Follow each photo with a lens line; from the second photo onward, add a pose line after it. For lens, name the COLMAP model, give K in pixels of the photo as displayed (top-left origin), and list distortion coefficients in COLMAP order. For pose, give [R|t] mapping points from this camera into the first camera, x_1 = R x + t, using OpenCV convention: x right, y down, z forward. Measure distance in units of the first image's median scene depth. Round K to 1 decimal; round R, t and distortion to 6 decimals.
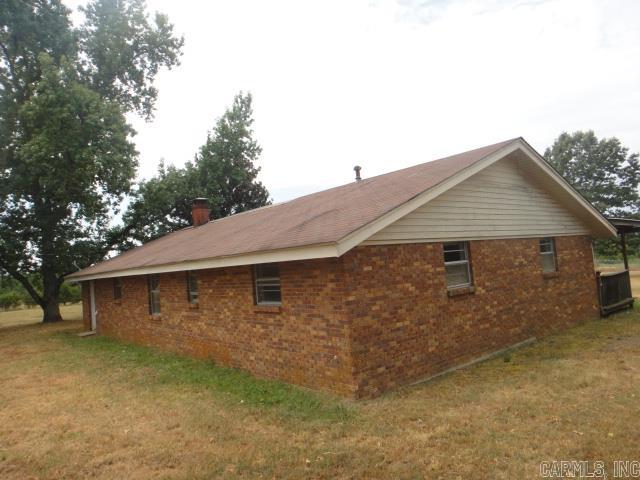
lens RADIAL K [[446.0, 0, 318.1], [0, 446.0, 237.6], [0, 0, 1]] dist [0.004985, 0.000870]
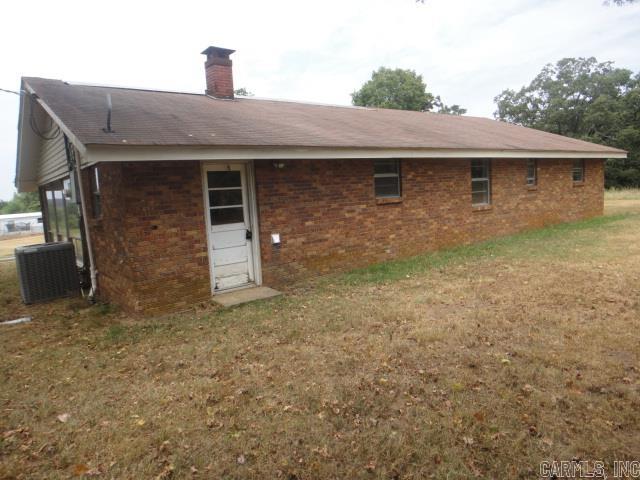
lens RADIAL K [[446.0, 0, 318.1], [0, 446.0, 237.6], [0, 0, 1]] dist [0.004985, 0.000870]
pose [[0.050159, -0.064018, 0.996687, -1.458088], [-0.027820, 0.997467, 0.065468, 0.211626], [-0.998354, -0.031012, 0.048251, 1.442548]]
